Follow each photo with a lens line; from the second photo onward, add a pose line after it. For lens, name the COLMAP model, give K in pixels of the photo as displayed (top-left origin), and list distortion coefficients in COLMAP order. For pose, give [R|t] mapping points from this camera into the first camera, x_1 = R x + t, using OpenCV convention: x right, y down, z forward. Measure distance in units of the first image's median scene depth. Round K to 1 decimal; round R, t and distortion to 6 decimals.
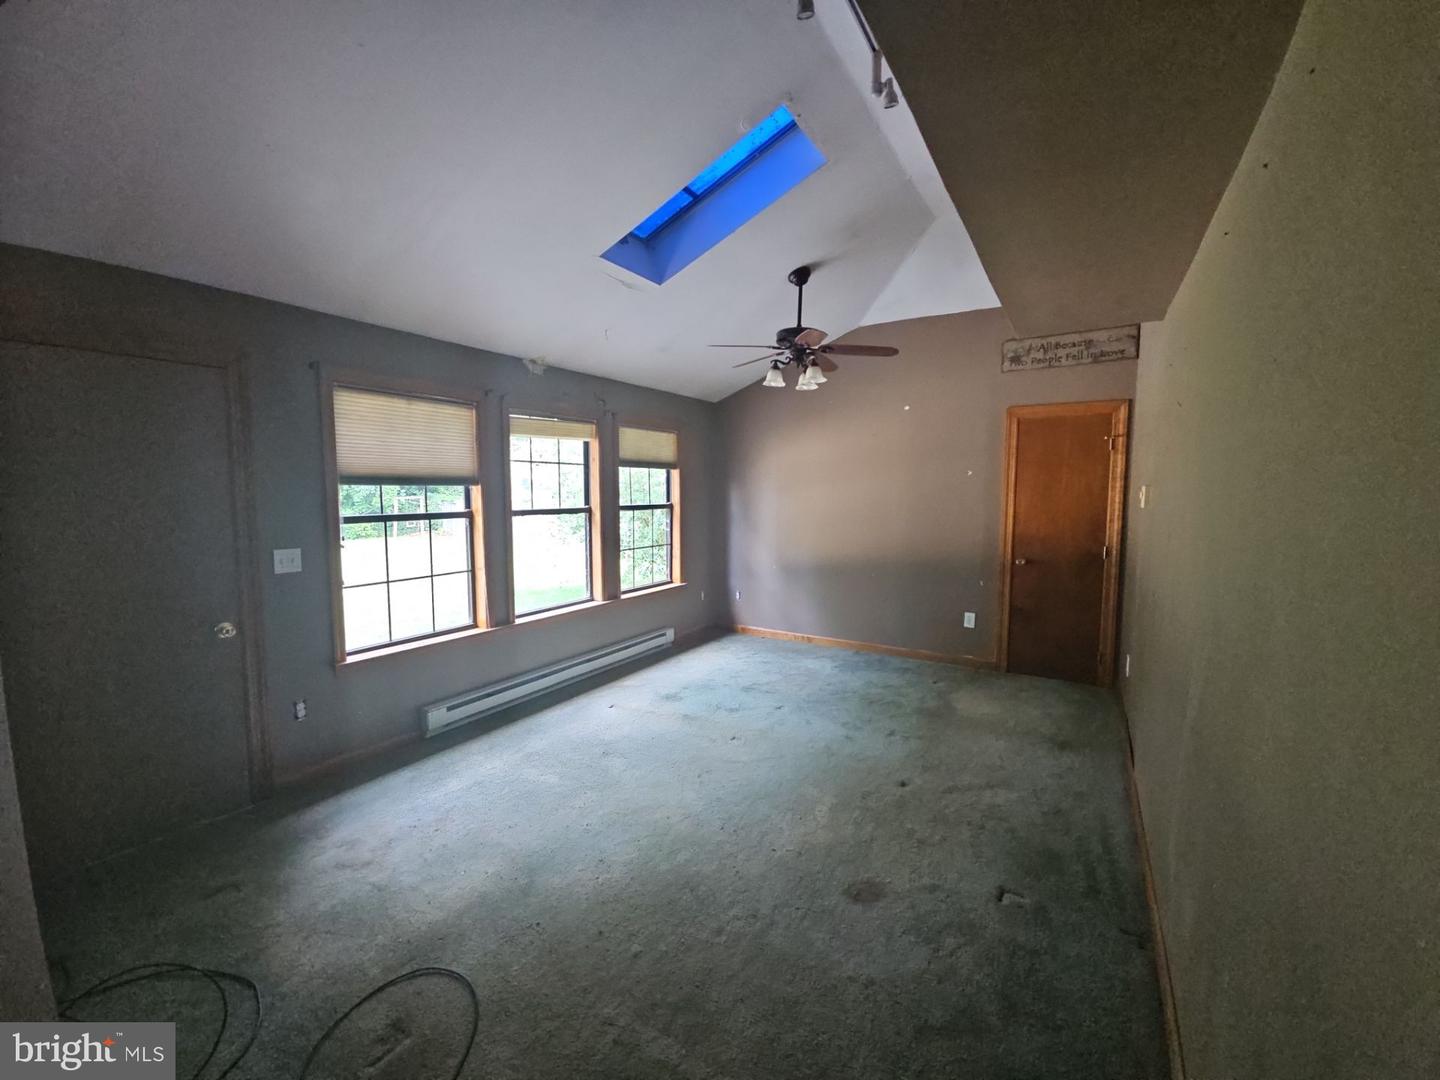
lens RADIAL K [[587.0, 0, 709.2], [0, 587.0, 535.8], [0, 0, 1]] dist [-0.001476, -0.001079]
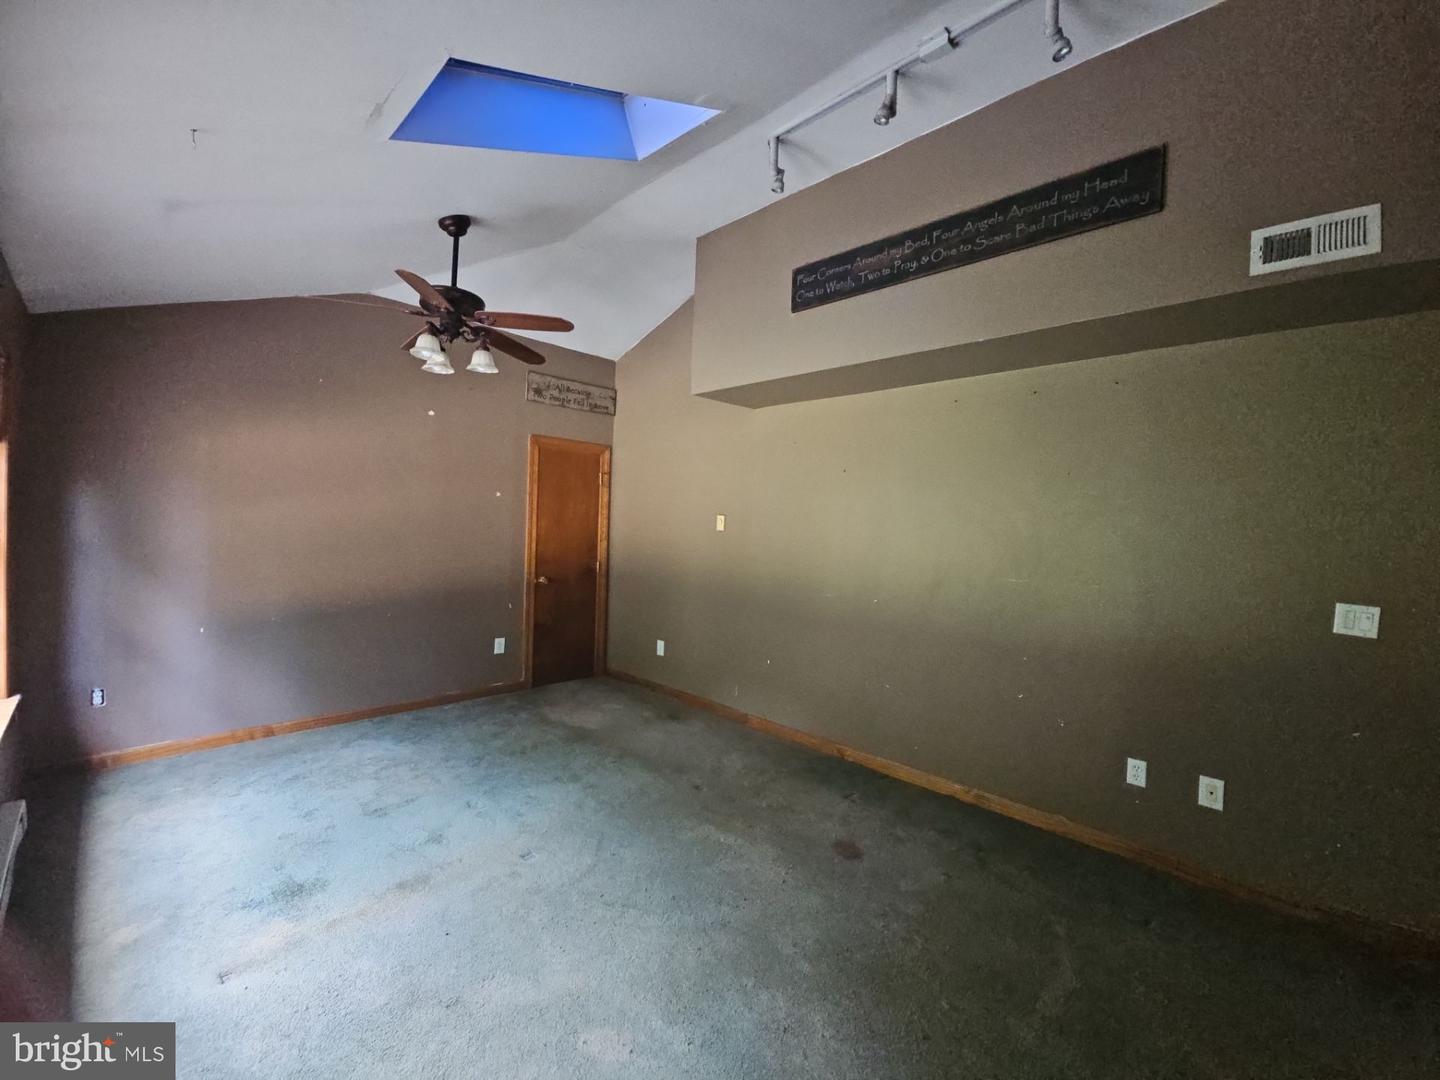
lens RADIAL K [[587.0, 0, 710.8], [0, 587.0, 546.8], [0, 0, 1]] dist [-0.001476, -0.001079]
pose [[0.209000, -0.027034, 0.977542, -0.489740], [0.044560, 0.998843, 0.018096, -0.025461], [-0.976900, 0.039777, 0.209963, 0.511161]]
